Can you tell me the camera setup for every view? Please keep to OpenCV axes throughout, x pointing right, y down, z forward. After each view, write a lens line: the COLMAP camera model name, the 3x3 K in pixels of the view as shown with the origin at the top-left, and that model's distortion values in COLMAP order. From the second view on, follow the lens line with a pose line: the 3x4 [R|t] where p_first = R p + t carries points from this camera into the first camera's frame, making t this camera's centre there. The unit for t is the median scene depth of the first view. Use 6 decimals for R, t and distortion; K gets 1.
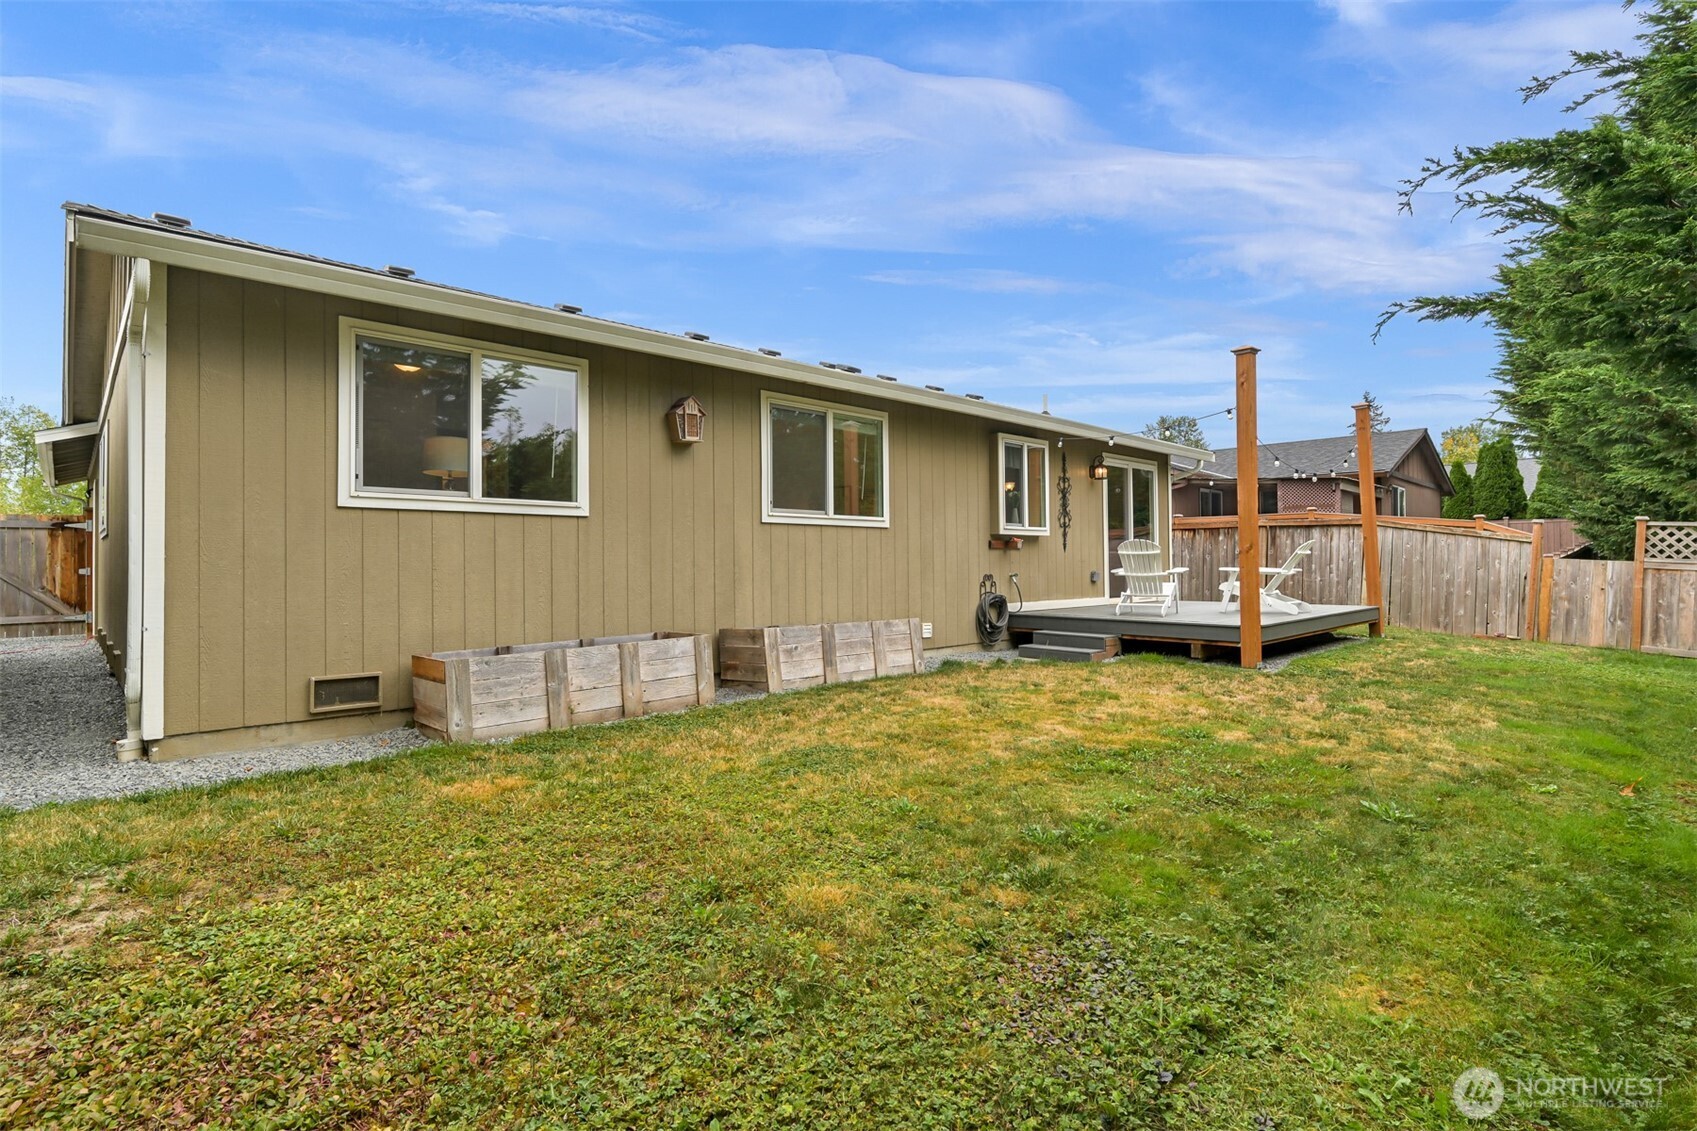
lens RADIAL K [[796.7, 0, 836.4], [0, 796.7, 558.5], [0, 0, 1]] dist [-0.001069, -0.000156]
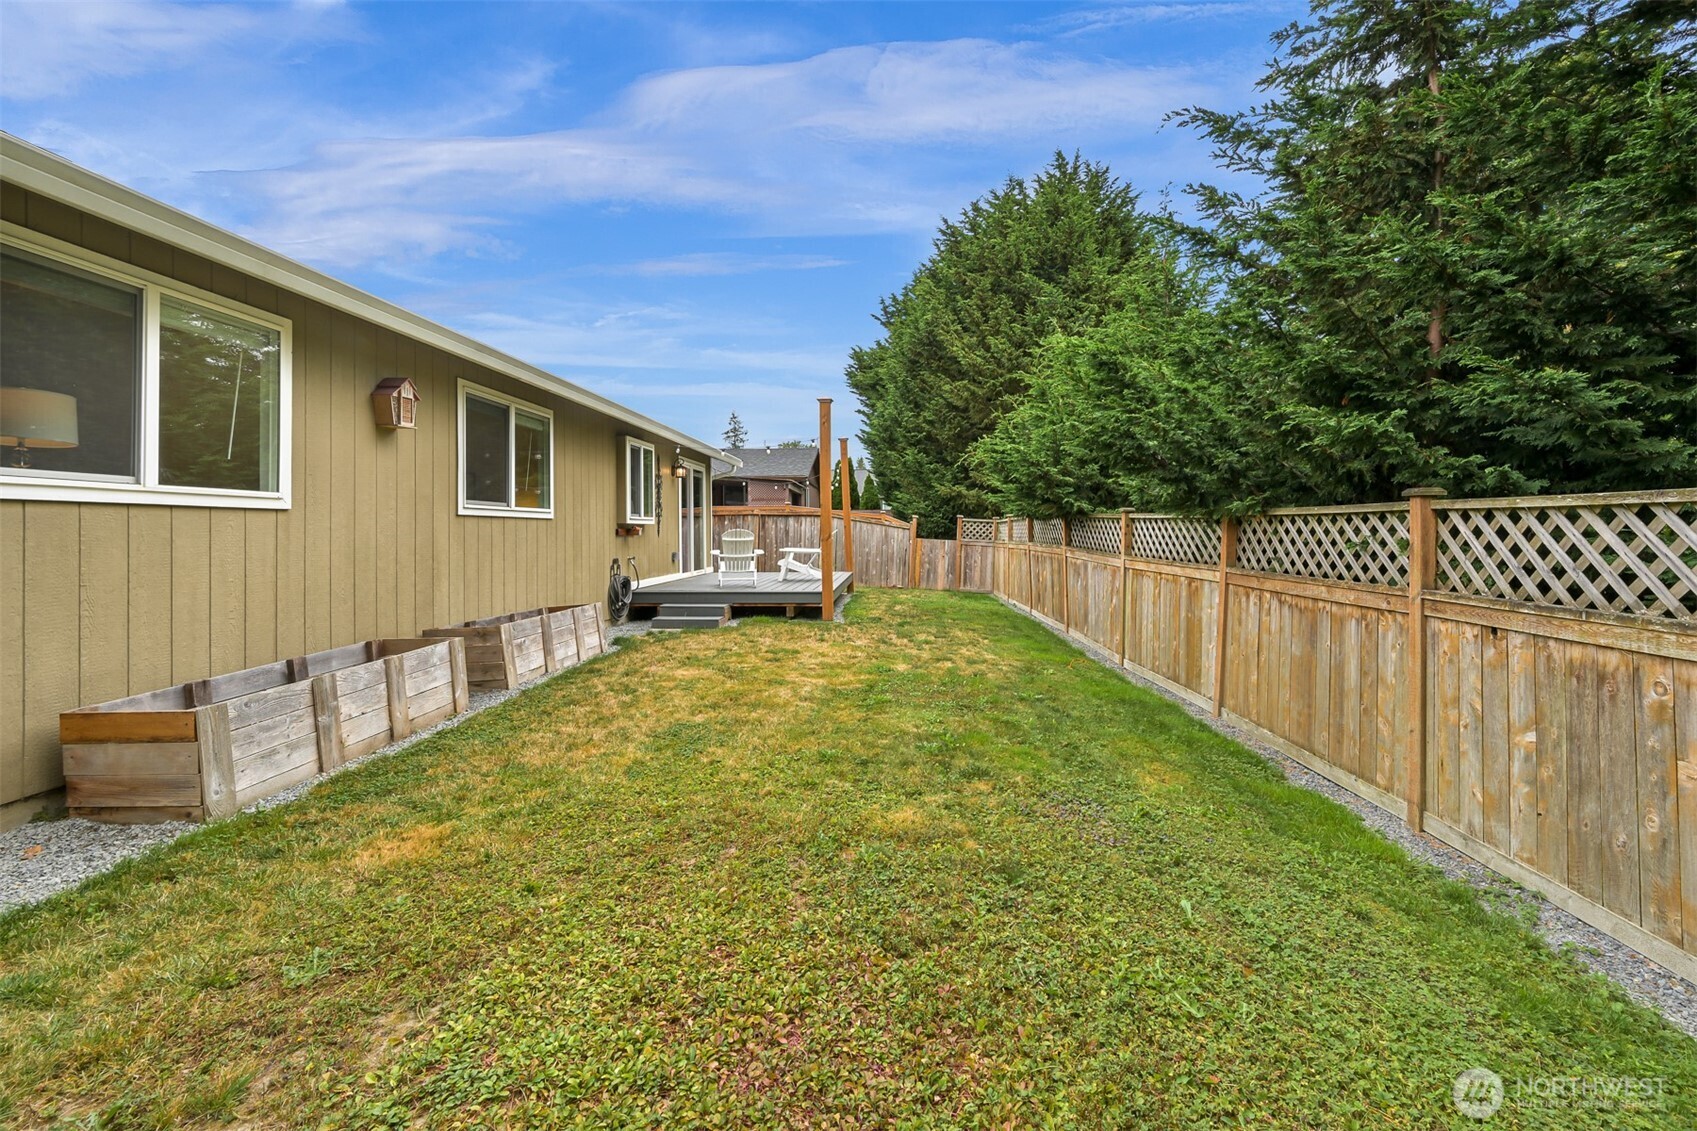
lens RADIAL K [[676.0, 0, 868.5], [0, 676.0, 526.2], [0, 0, 1]] dist [-0.006556, 0.001720]
pose [[0.726027, 0.006156, 0.687639, -0.311011], [0.000485, 0.999955, -0.009464, -0.024989], [-0.687666, 0.007204, 0.725991, 0.072313]]
